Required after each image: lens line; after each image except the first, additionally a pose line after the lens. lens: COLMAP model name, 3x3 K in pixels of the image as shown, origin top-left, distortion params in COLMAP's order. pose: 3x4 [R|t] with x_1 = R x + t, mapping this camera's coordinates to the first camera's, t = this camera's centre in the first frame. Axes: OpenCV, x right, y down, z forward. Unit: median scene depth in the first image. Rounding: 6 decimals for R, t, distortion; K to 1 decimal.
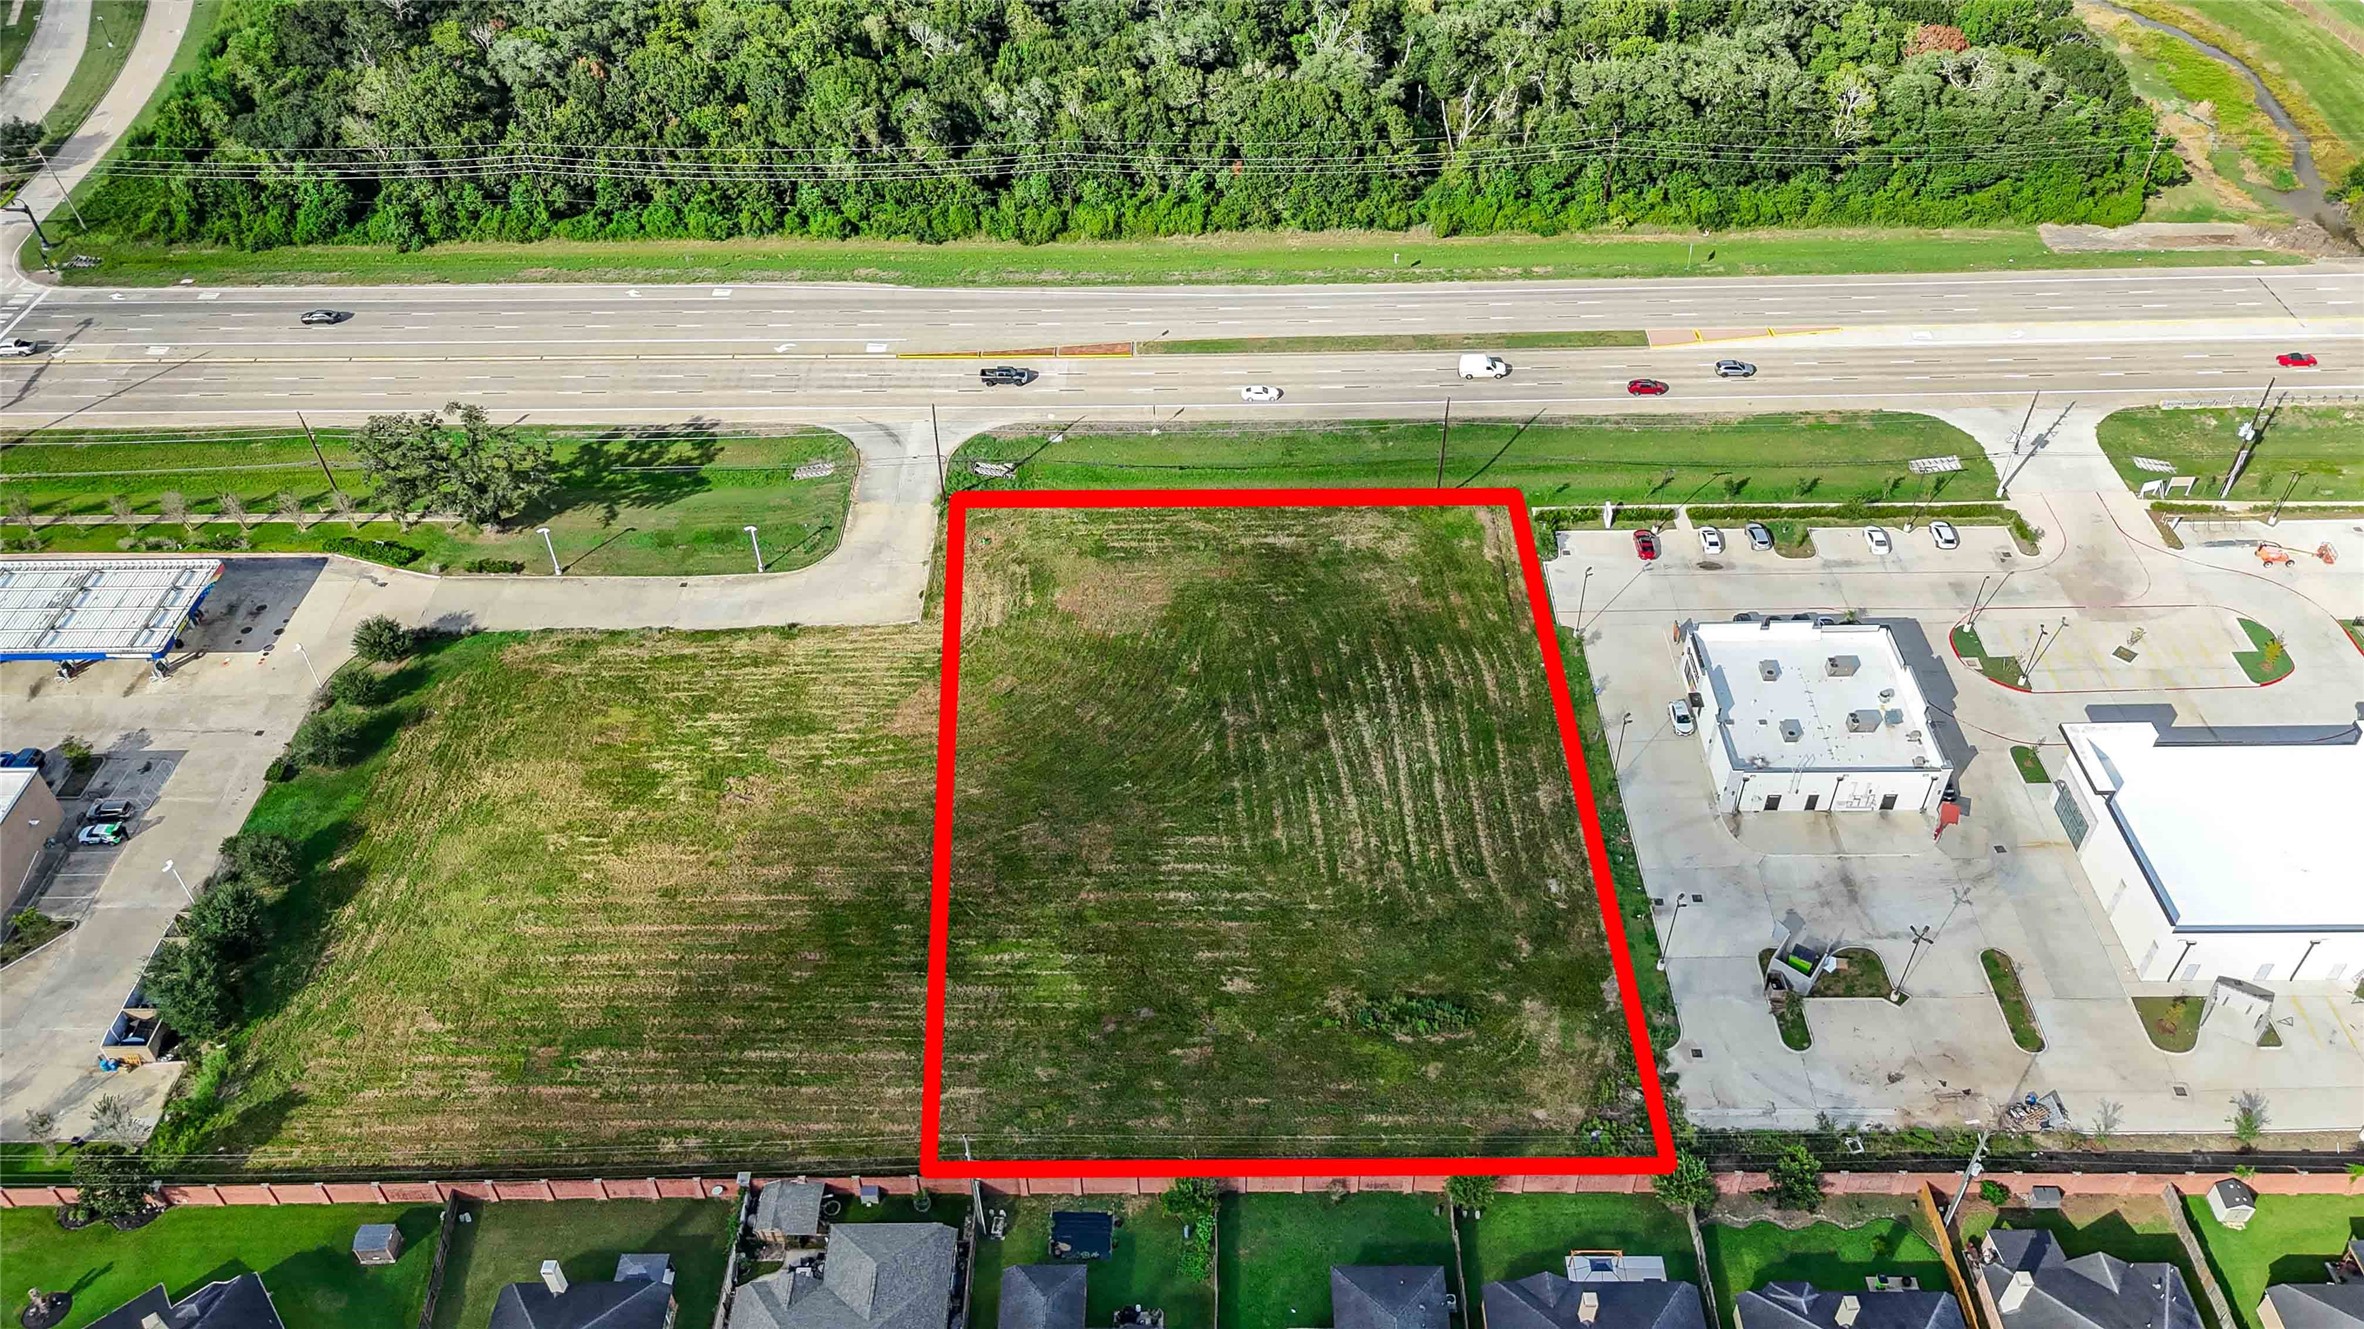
lens RADIAL K [[1733.8, 0, 1190.3], [0, 1733.8, 664.5], [0, 0, 1]] dist [0.092183, -0.108080]
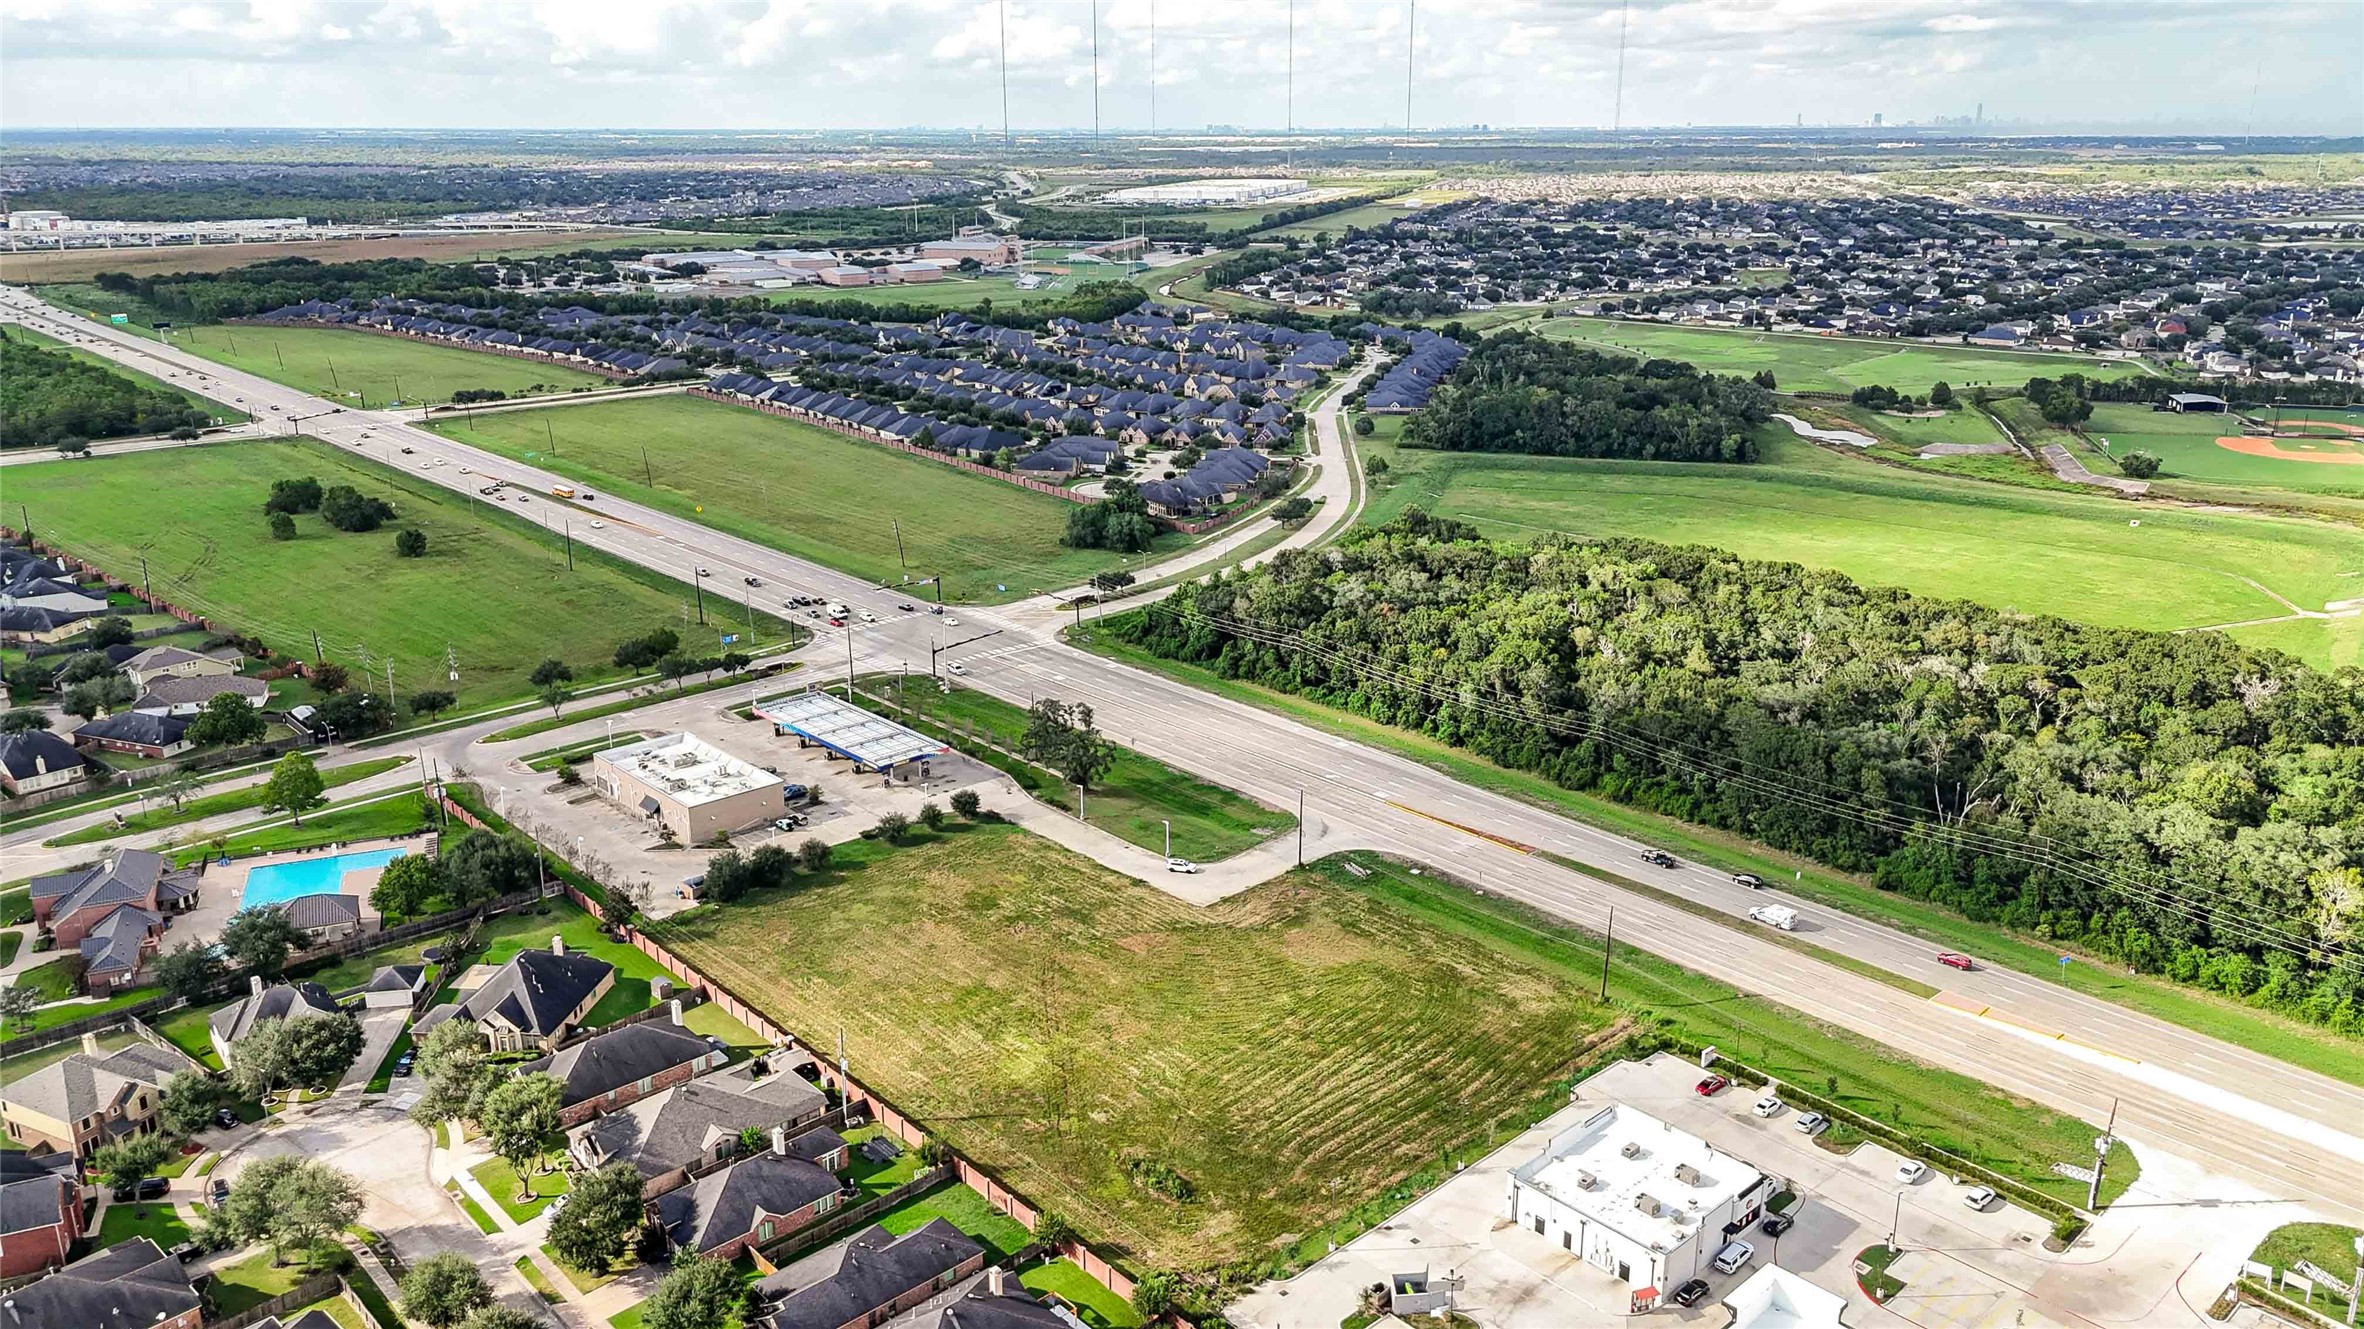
lens RADIAL K [[1733.8, 0, 1190.3], [0, 1733.8, 664.5], [0, 0, 1]] dist [0.092183, -0.108080]
pose [[0.683385, 0.236301, -0.690758, 0.734225], [-0.496934, 0.843709, -0.203007, 0.096368], [0.534828, 0.481993, 0.694004, -0.086304]]
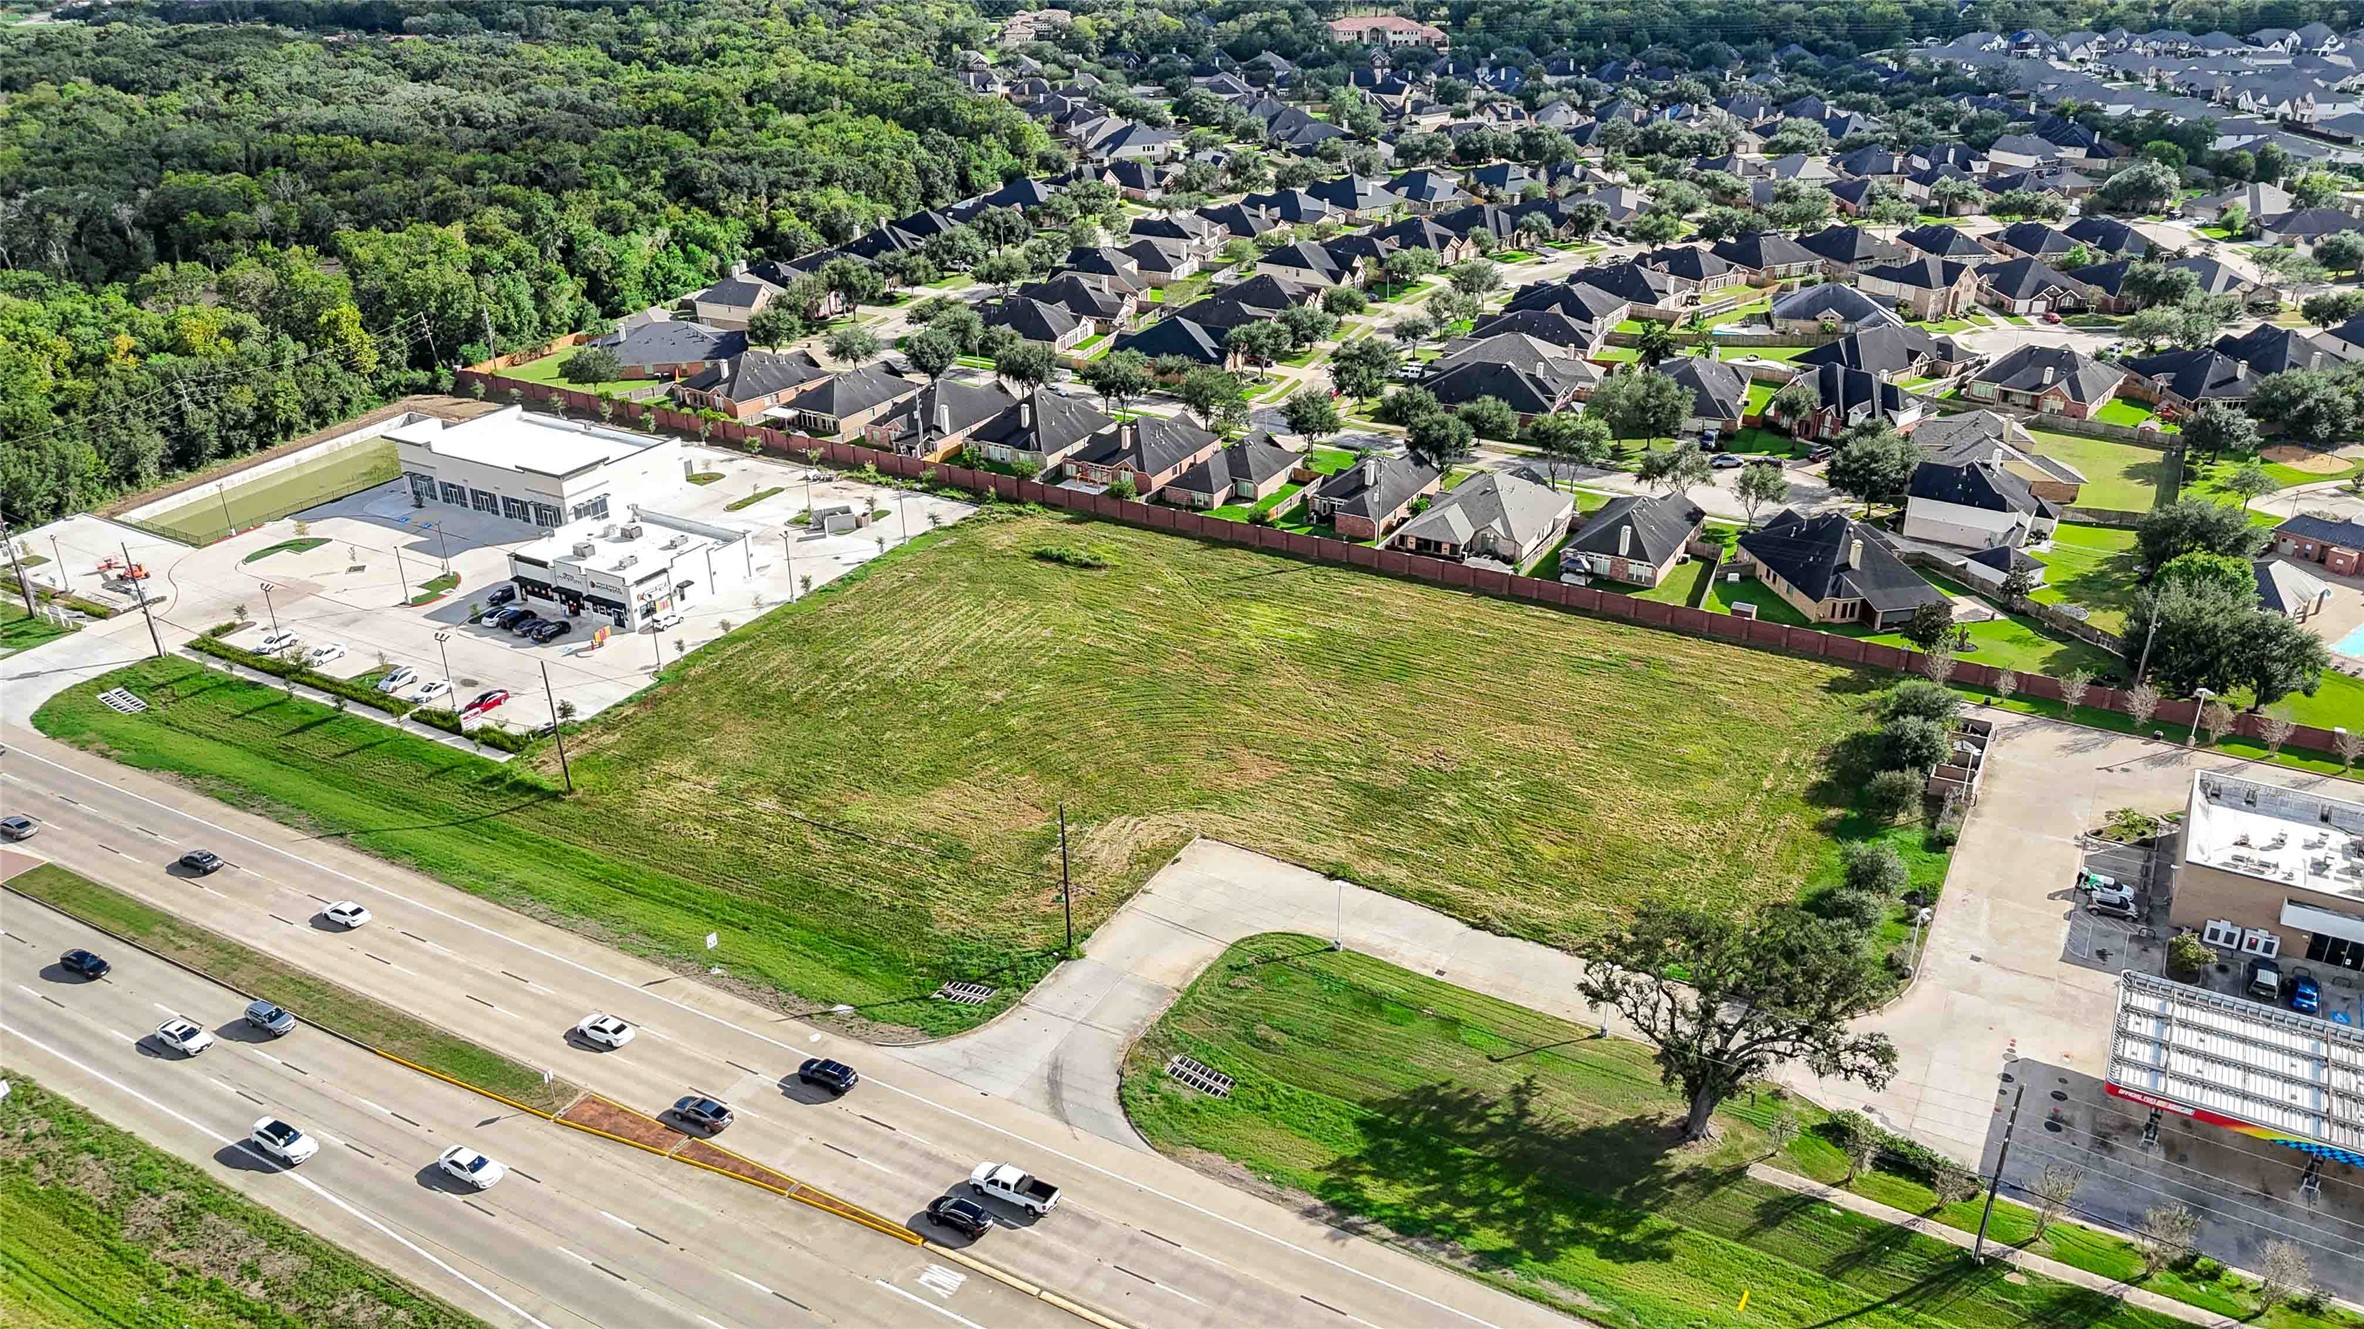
lens RADIAL K [[1733.8, 0, 1190.3], [0, 1733.8, 664.5], [0, 0, 1]] dist [0.092183, -0.108080]
pose [[-0.873902, -0.188174, 0.448204, -0.493881], [0.341971, 0.417304, 0.841970, -0.742456], [-0.345474, 0.889072, -0.300332, 1.122203]]
